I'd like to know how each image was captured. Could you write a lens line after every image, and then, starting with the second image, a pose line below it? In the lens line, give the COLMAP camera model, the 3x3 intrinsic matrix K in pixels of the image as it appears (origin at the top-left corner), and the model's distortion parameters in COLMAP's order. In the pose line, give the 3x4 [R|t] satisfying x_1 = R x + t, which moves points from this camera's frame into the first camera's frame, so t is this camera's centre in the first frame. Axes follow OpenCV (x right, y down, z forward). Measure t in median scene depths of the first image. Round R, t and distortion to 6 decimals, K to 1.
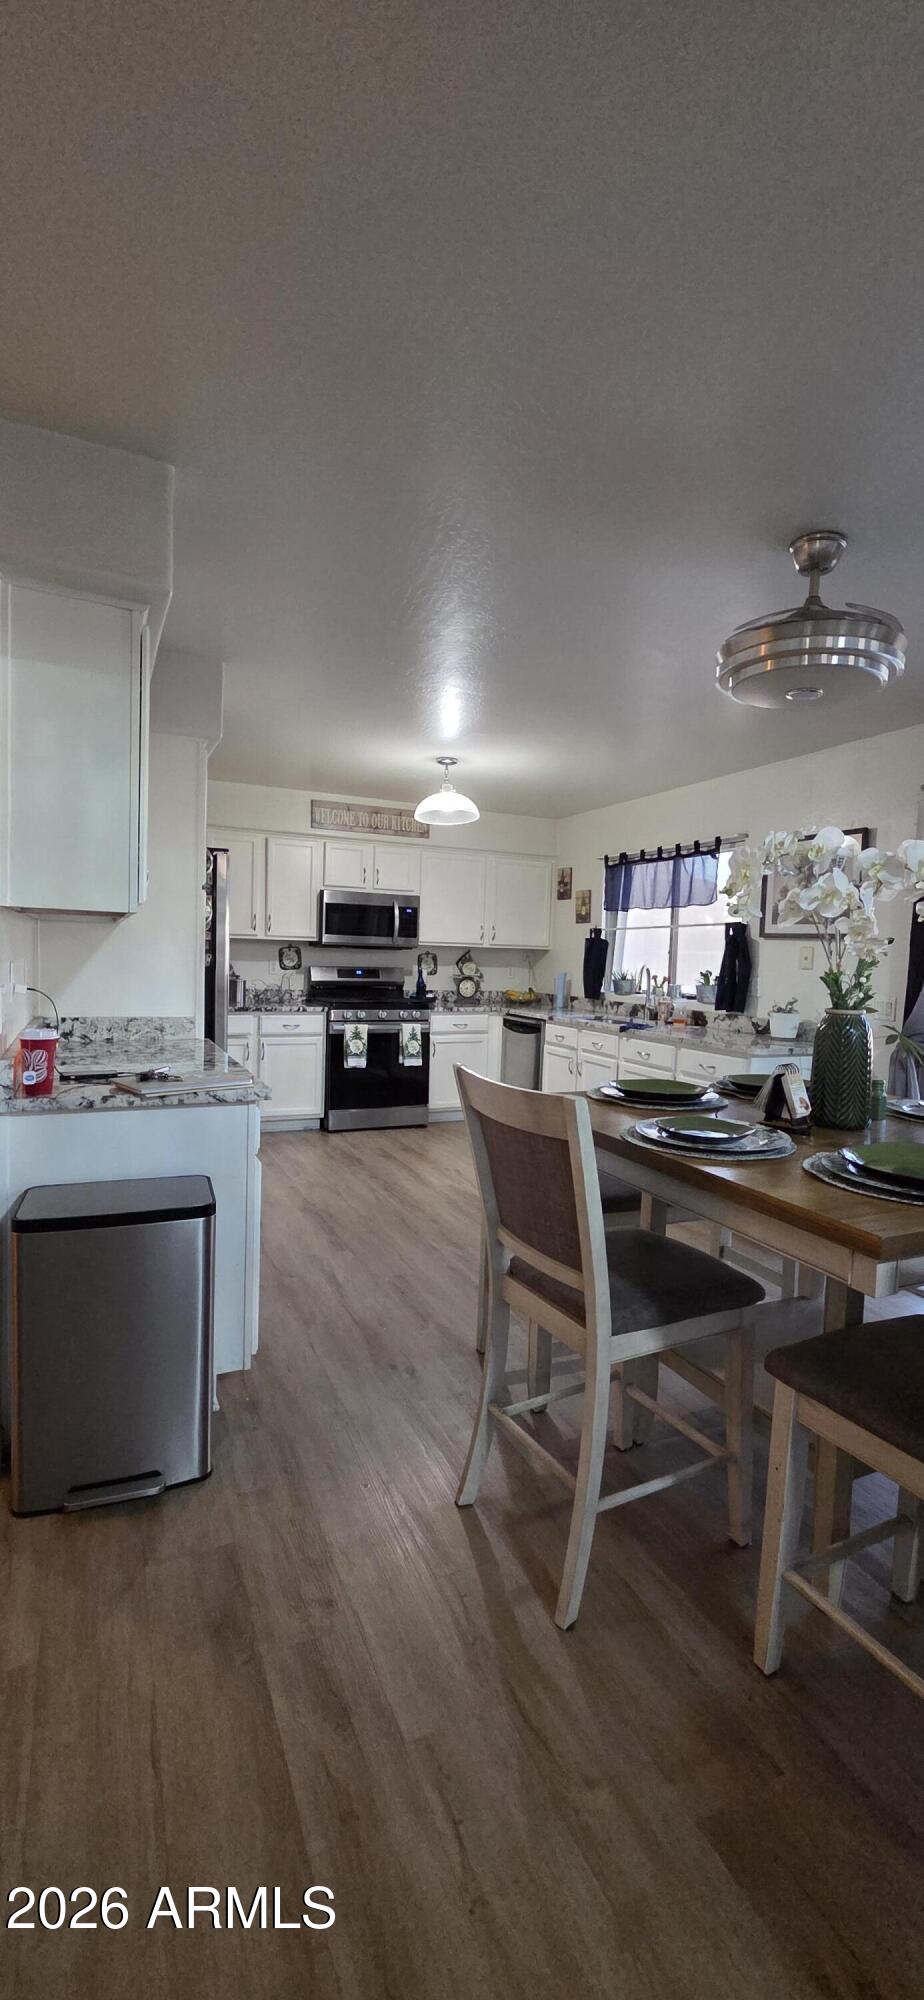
lens RADIAL K [[814.3, 0, 457.8], [0, 814.3, 1004.2], [0, 0, 1]] dist [-0.002365, -0.001428]
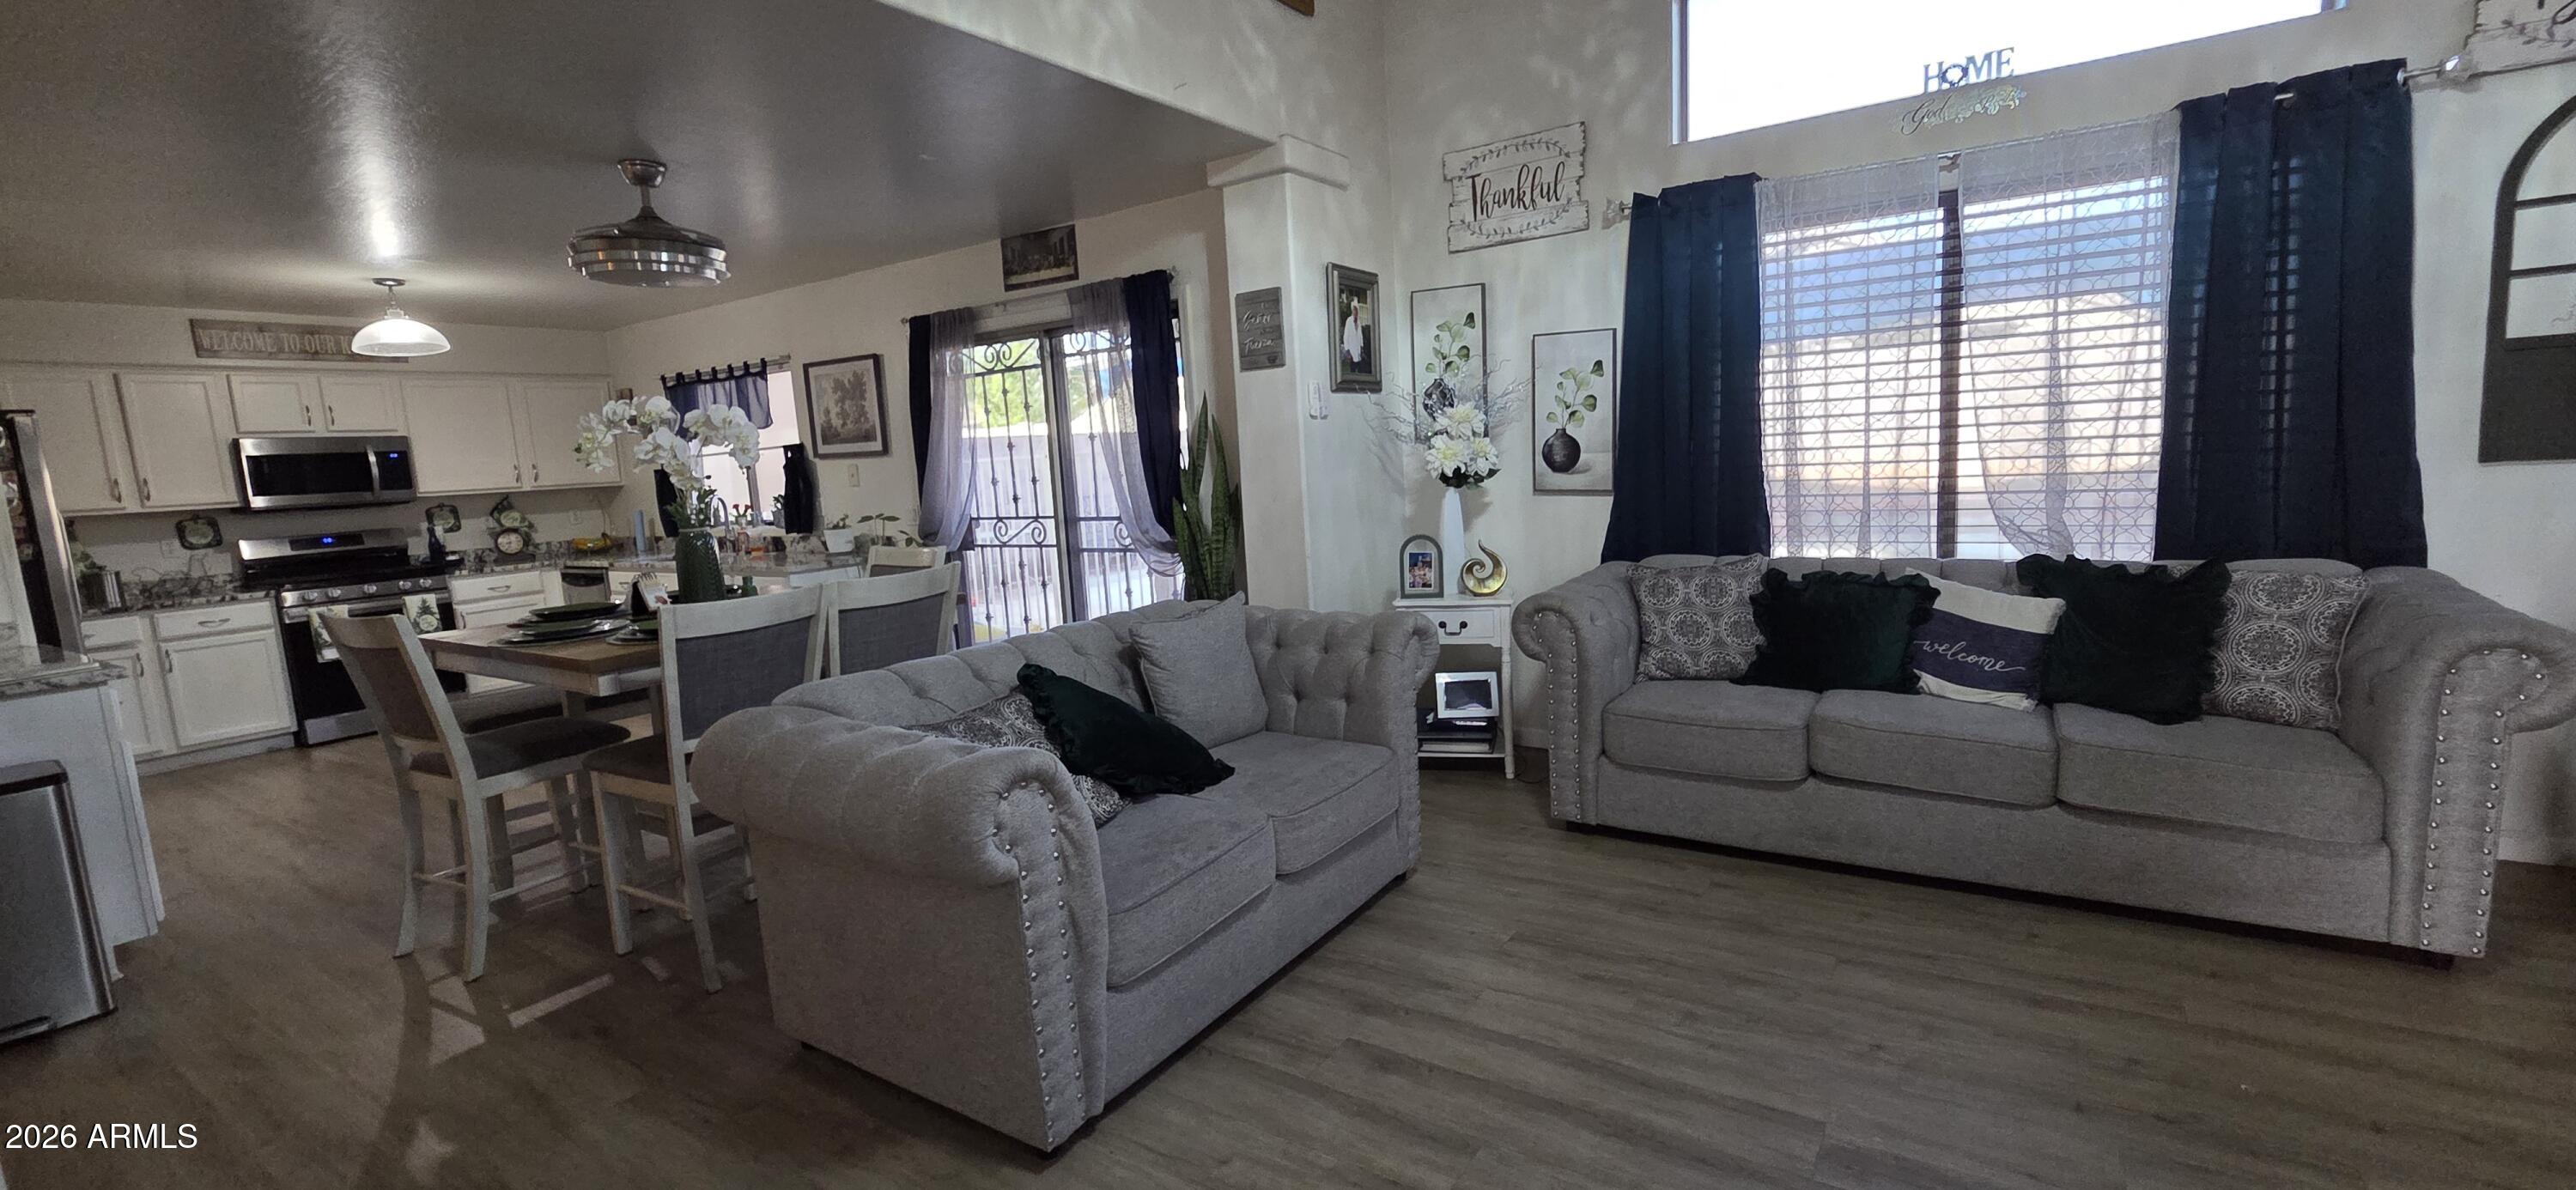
lens RADIAL K [[1048.8, 0, 1296.6], [0, 1048.8, 586.6], [0, 0, 1]] dist [-0.002365, -0.001428]
pose [[0.837173, -0.148989, 0.526255, 0.130163], [0.116443, 0.988675, 0.094668, 0.018919], [-0.534400, -0.017975, 0.845041, -0.357270]]
